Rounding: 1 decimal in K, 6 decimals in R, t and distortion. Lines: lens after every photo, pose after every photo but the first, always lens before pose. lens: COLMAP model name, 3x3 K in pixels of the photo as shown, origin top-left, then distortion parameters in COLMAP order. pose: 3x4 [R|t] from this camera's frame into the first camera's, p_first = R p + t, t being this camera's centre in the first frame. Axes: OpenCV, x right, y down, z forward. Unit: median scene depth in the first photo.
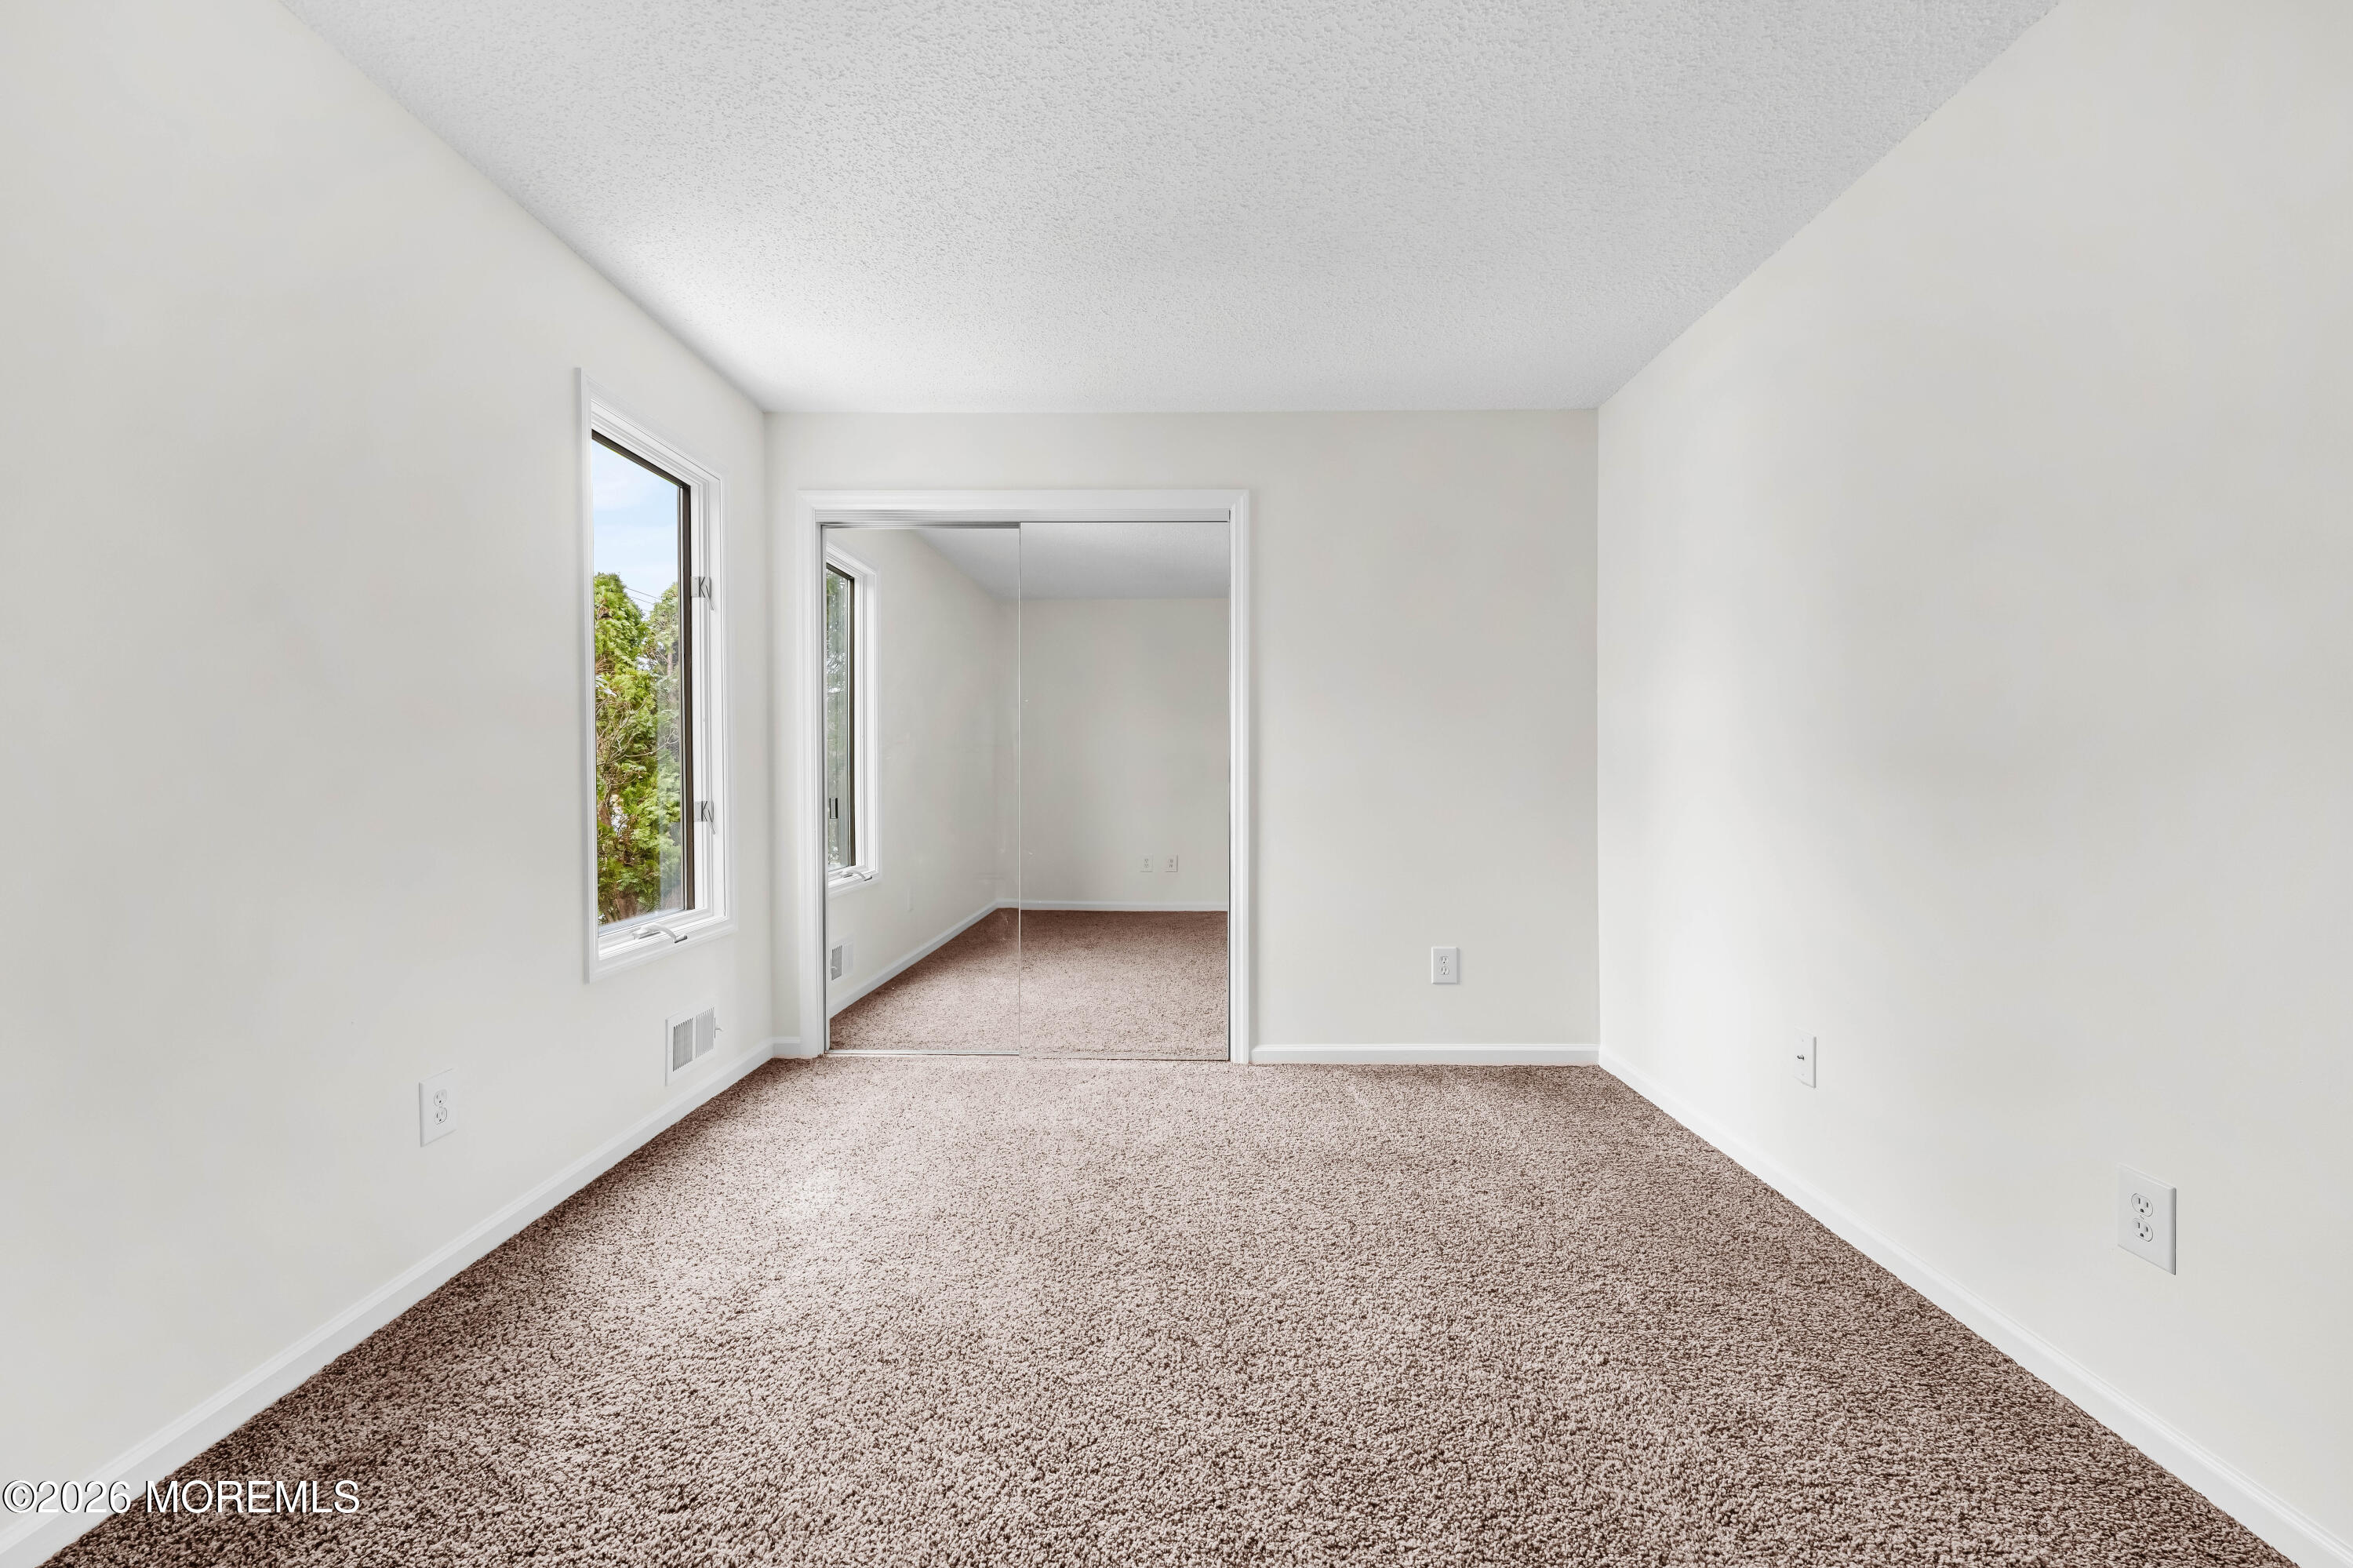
lens RADIAL K [[942.8, 0, 1179.7], [0, 942.8, 788.4], [0, 0, 1]] dist [0.021626, -0.011113]
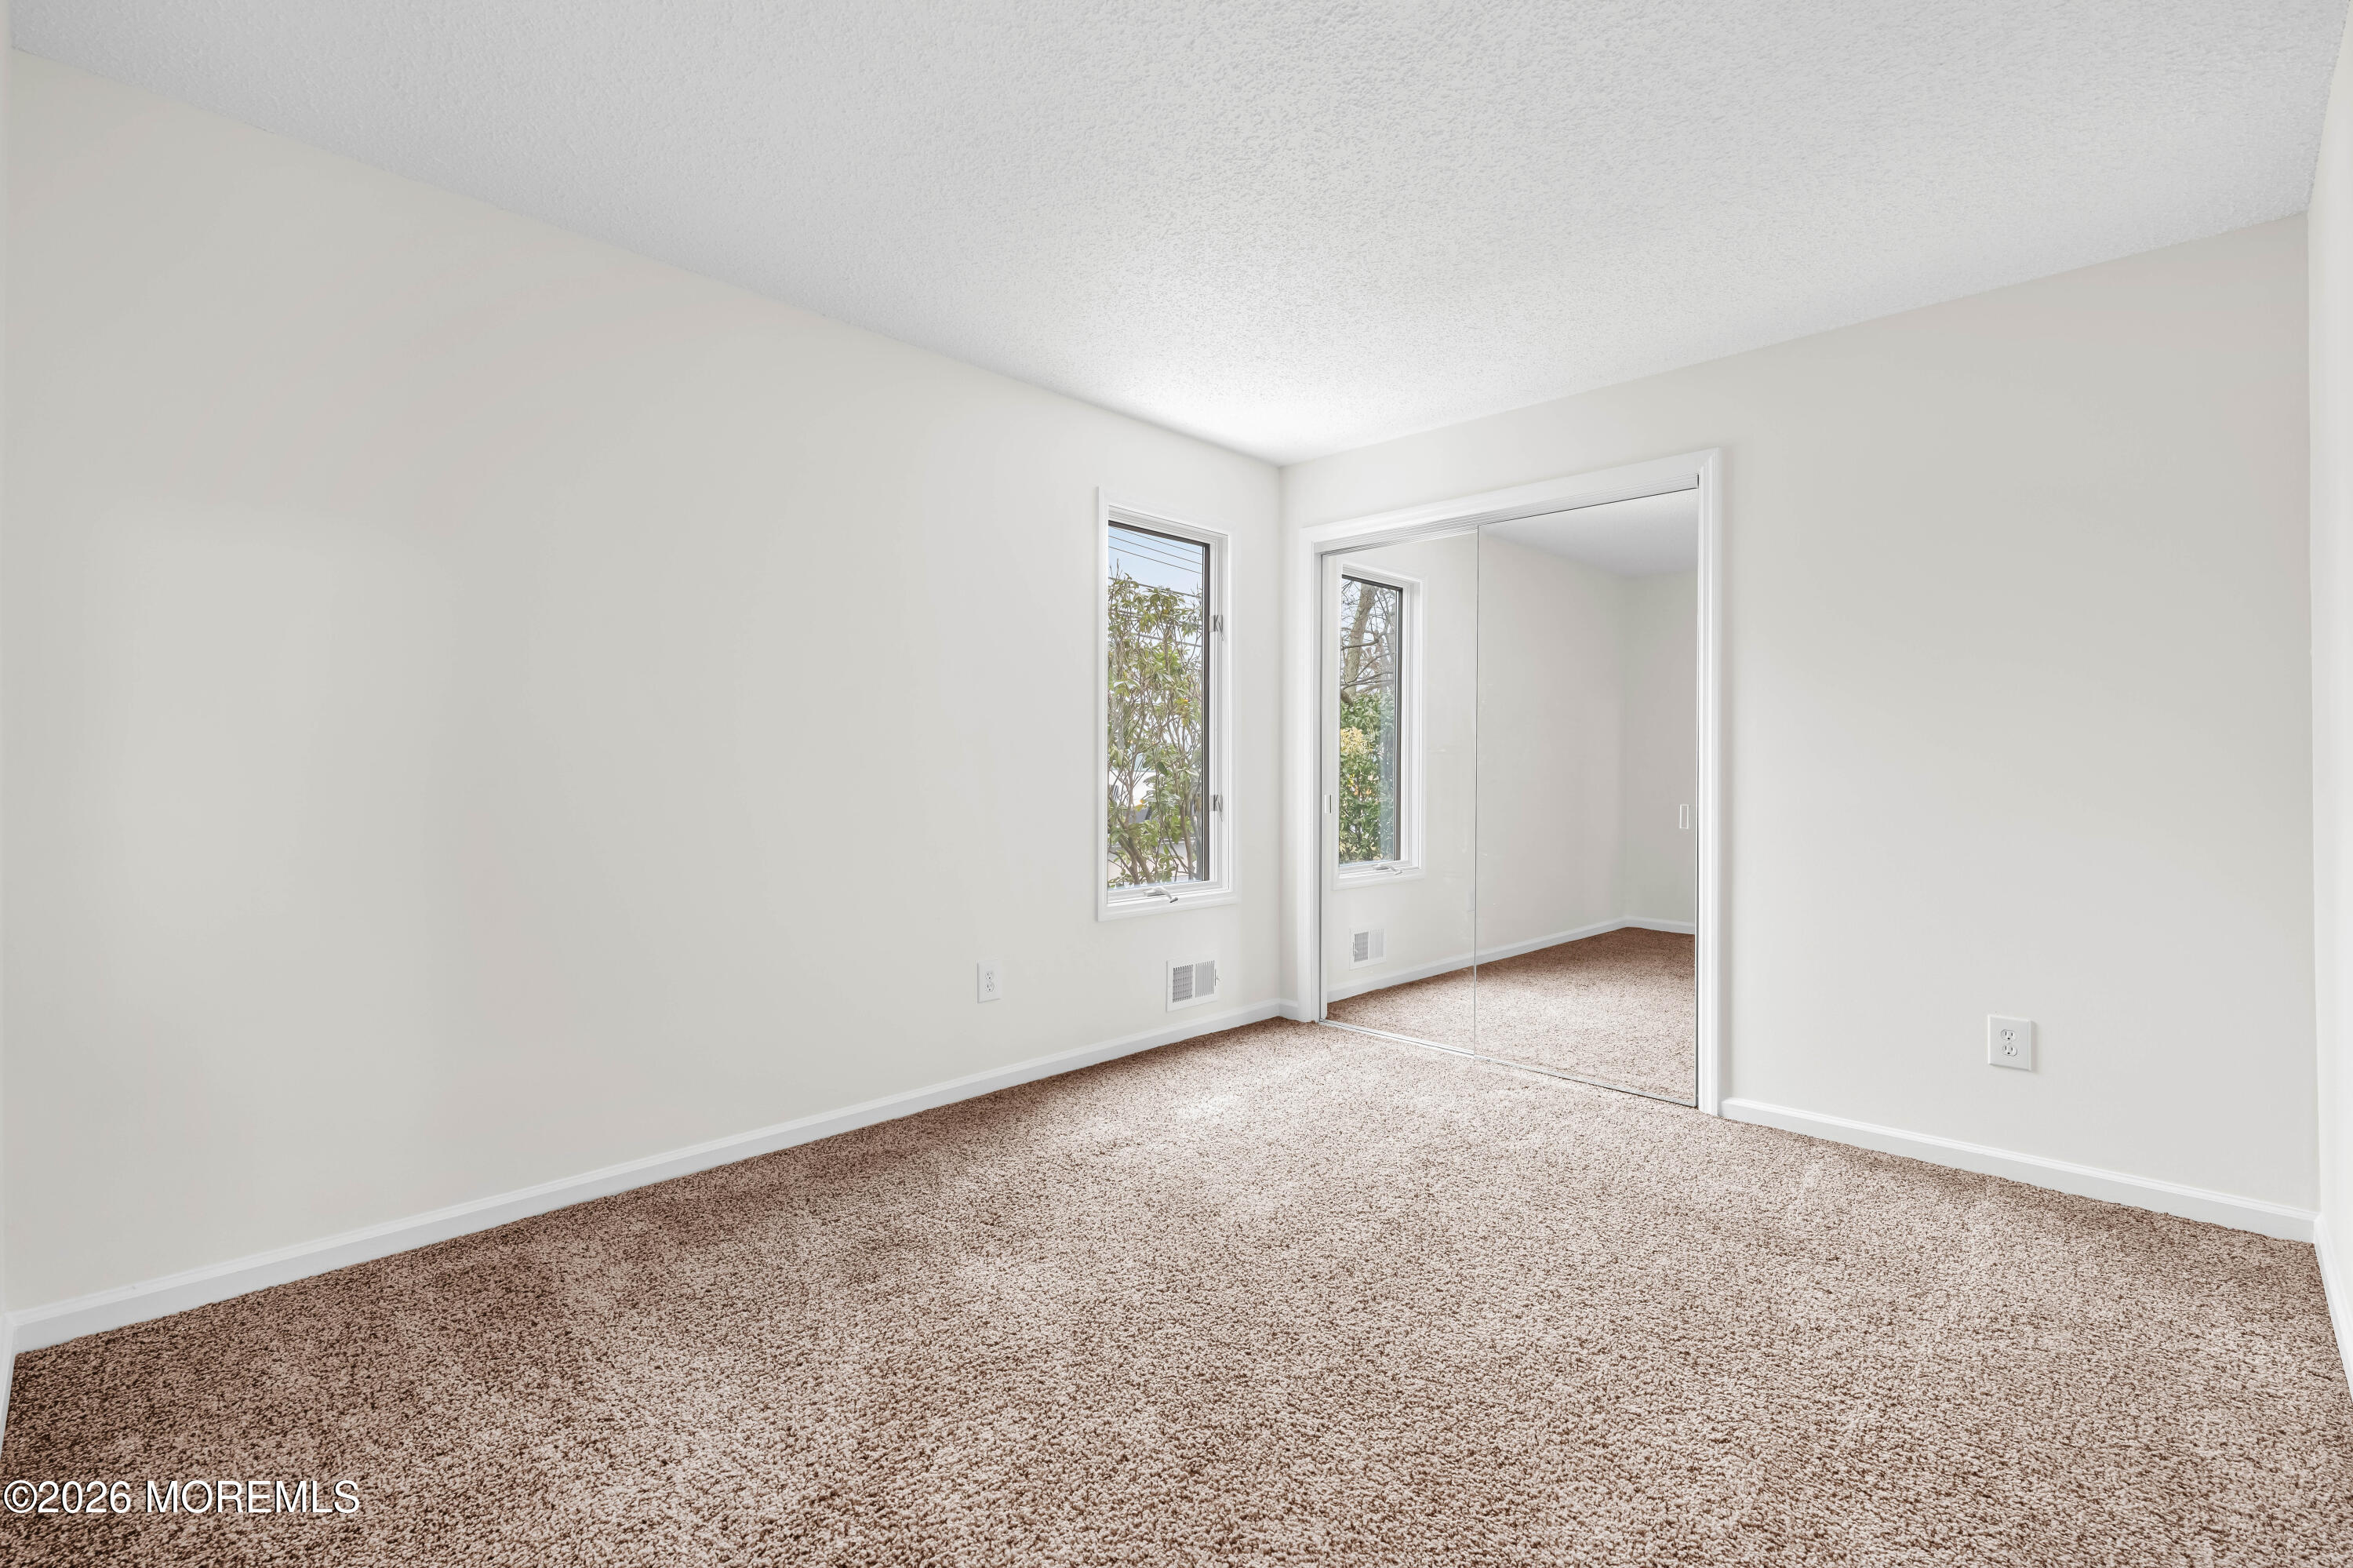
lens RADIAL K [[1064.9, 0, 1168.9], [0, 1064.9, 776.3], [0, 0, 1]] dist [0.001086, -0.000986]
pose [[0.719225, 0.009964, -0.694706, 0.432336], [-0.018436, 0.999819, -0.004747, -0.002541], [0.694533, 0.016221, 0.719278, -0.049337]]
